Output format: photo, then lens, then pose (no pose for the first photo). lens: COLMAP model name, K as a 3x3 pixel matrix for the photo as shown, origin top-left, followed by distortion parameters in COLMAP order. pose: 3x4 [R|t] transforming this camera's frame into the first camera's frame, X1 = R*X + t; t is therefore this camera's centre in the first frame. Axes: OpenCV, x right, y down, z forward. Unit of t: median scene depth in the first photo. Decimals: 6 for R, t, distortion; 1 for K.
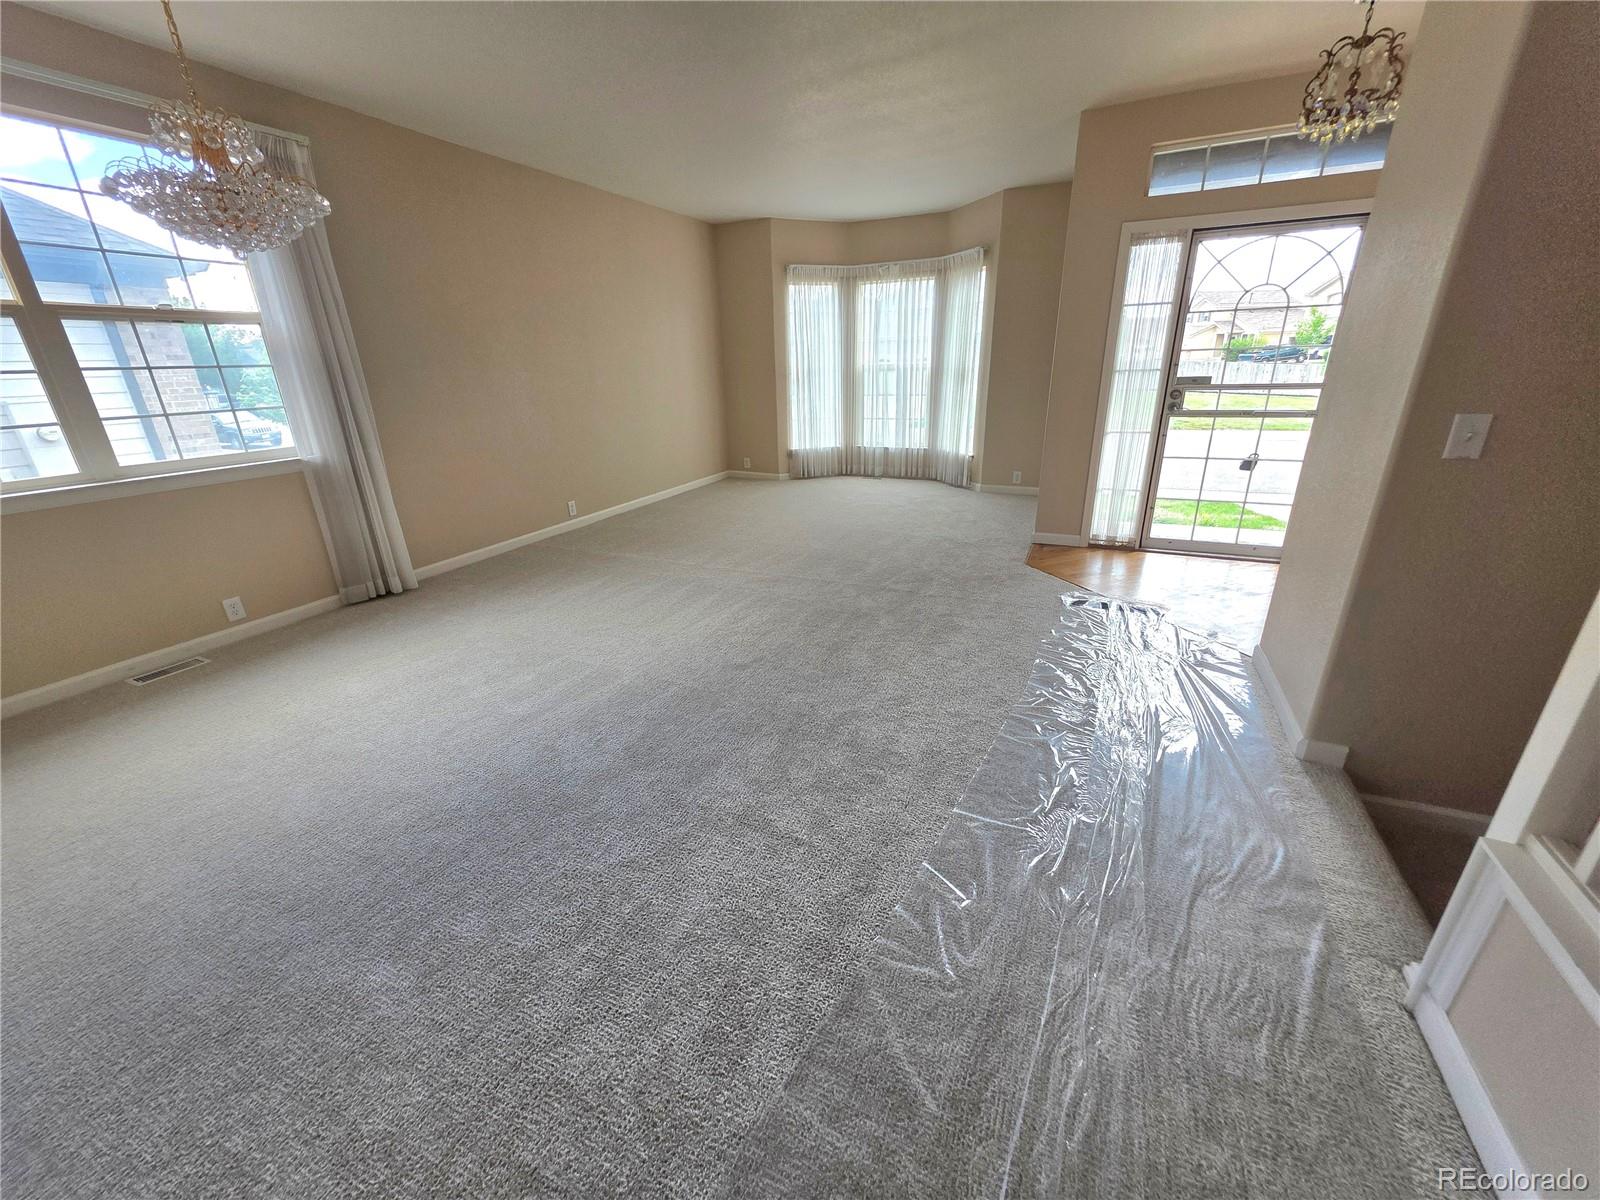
lens RADIAL K [[639.4, 0, 795.7], [0, 639.4, 598.3], [0, 0, 1]] dist [0.003042, 0.000139]
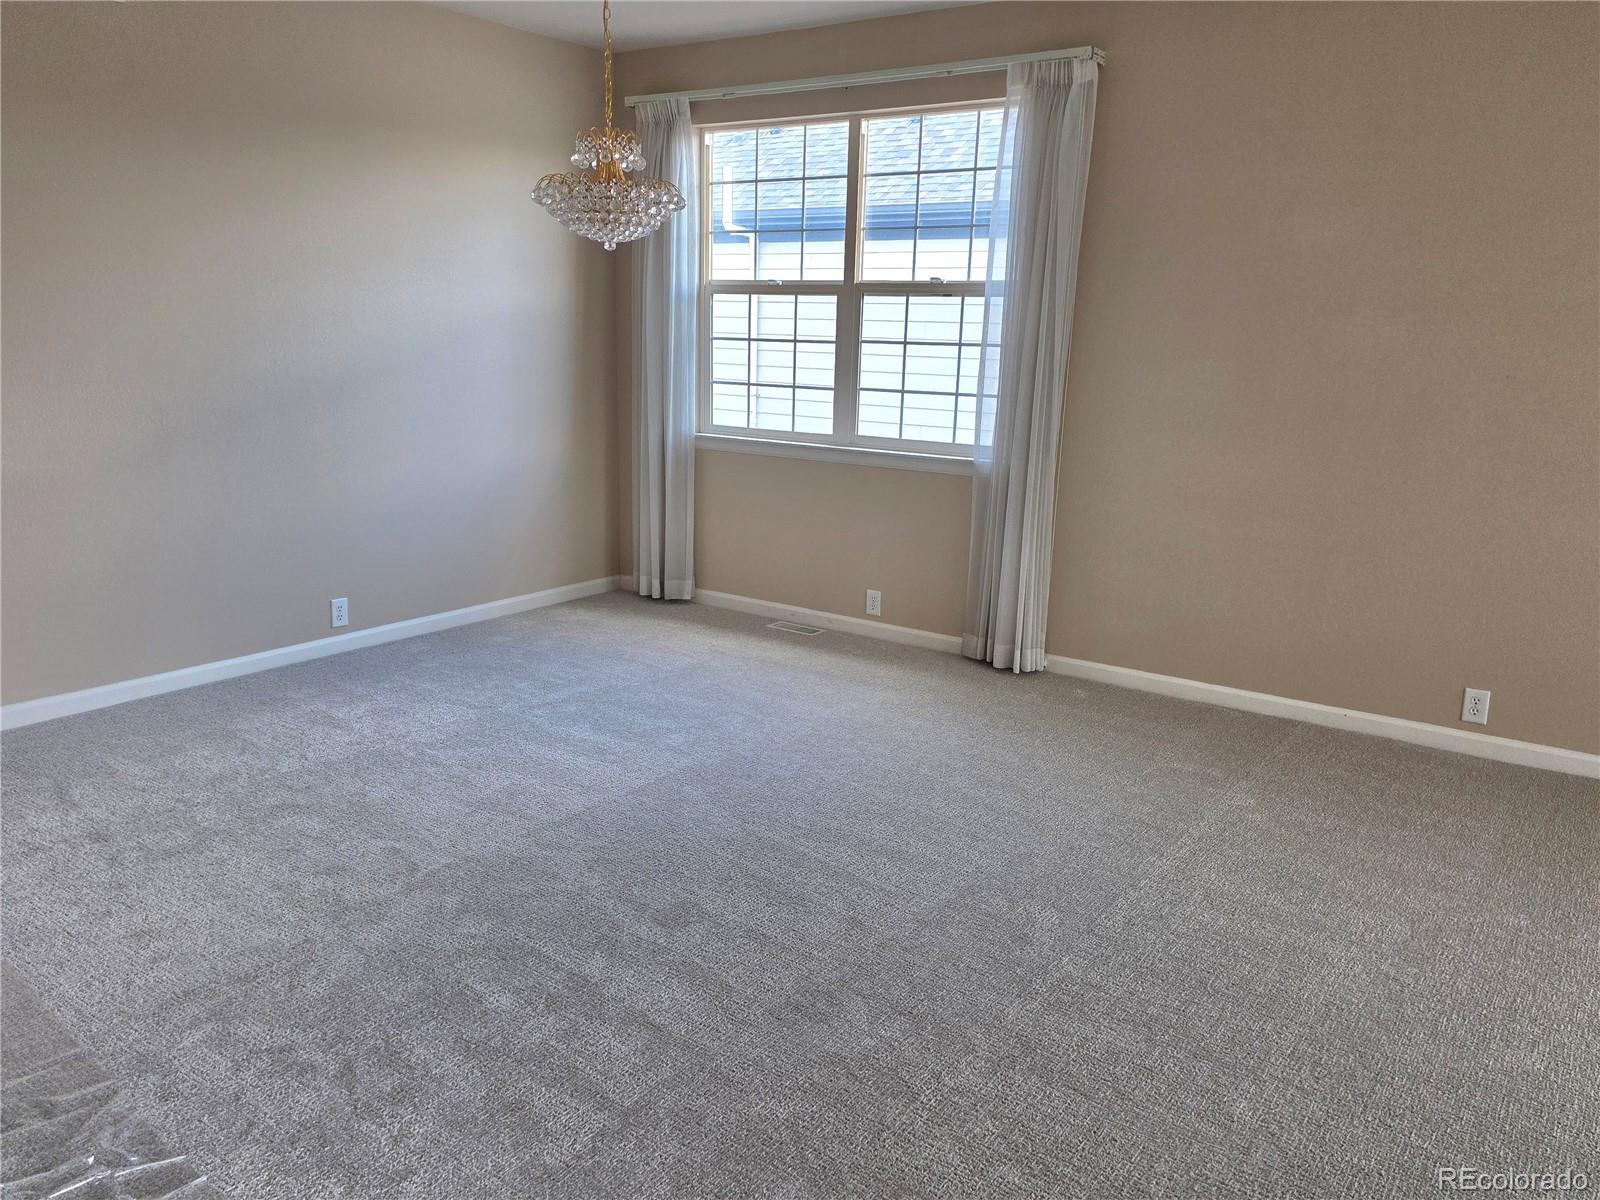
lens RADIAL K [[1159.2, 0, 800.0], [0, 1159.2, 600.0], [0, 0, 1]] dist [0.219514, -0.054388]
pose [[-0.148338, 0.253810, -0.955812, 0.614281], [-0.370167, 0.881994, 0.291657, -0.373904], [0.917045, 0.397074, -0.036881, 0.851662]]
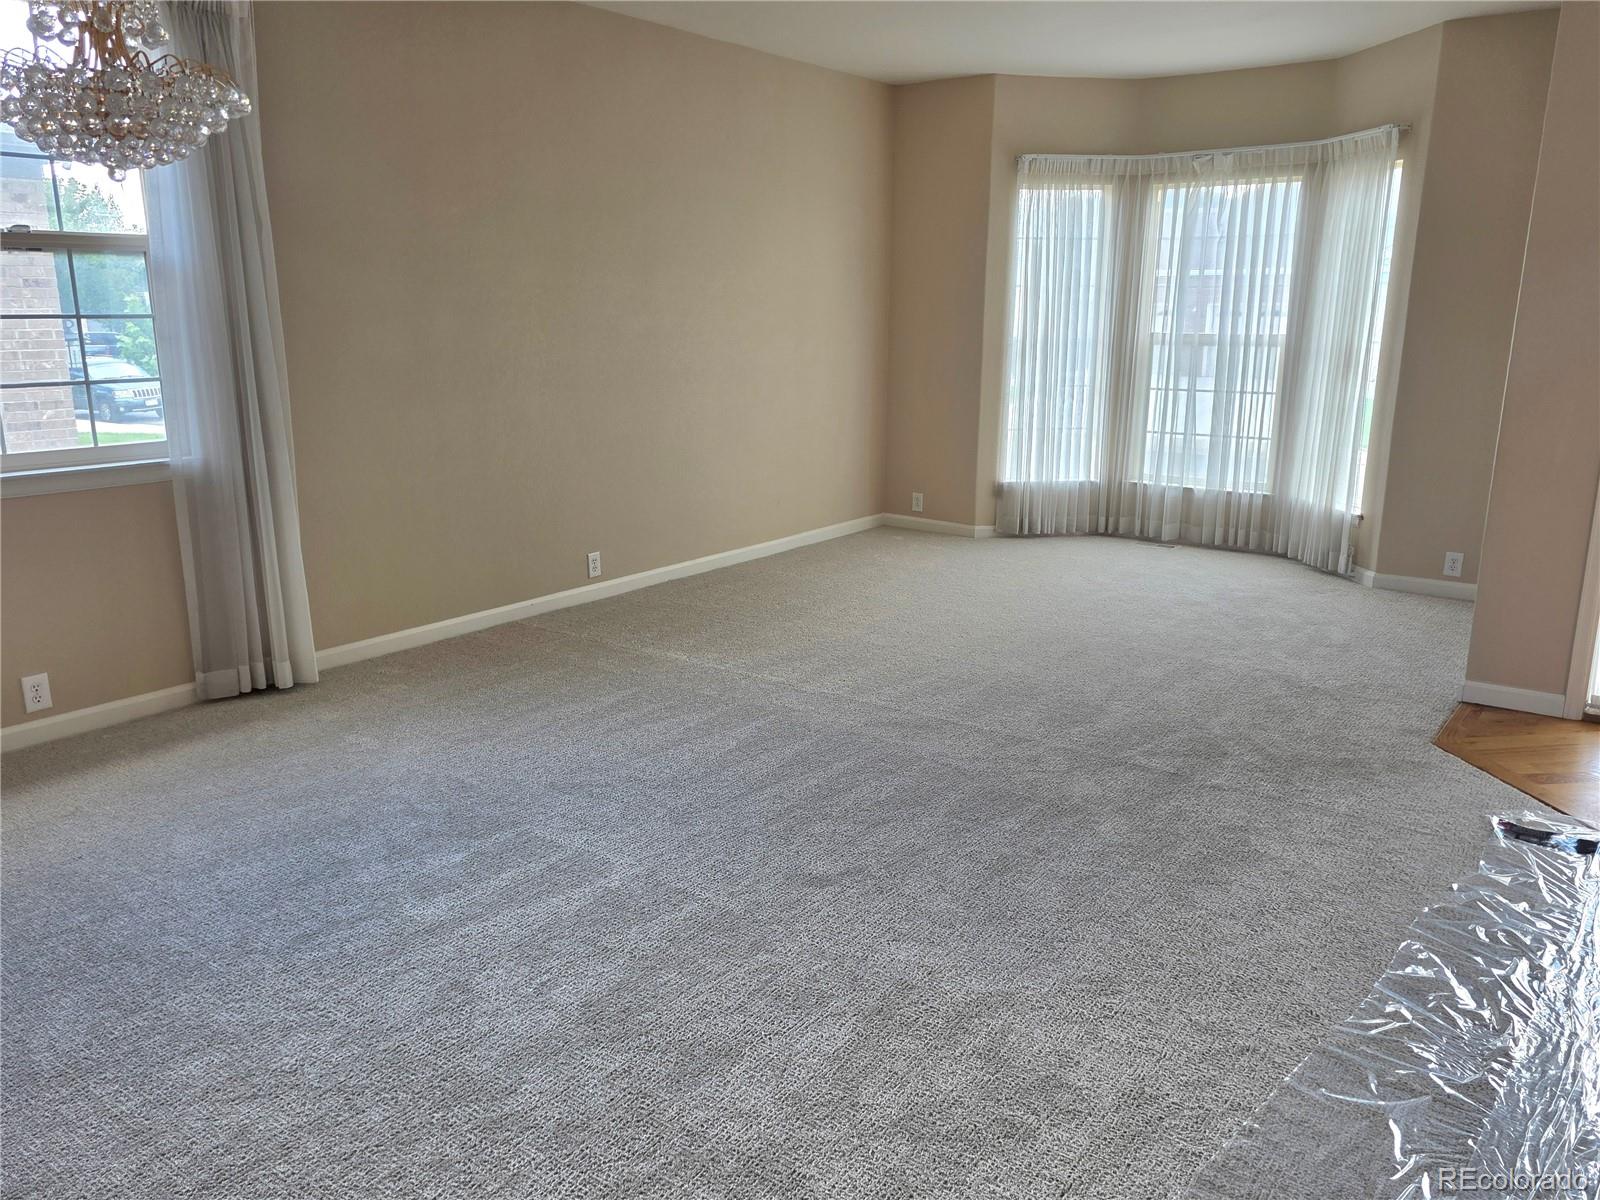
lens RADIAL K [[1219.9, 0, 800.0], [0, 1219.9, 600.0], [0, 0, 1]] dist [0.078912, -0.073291]
pose [[0.978593, 0.076318, -0.191130, 0.060375], [-0.098287, 0.989255, -0.108228, -0.012155], [0.180817, 0.124697, 0.975580, -0.044902]]
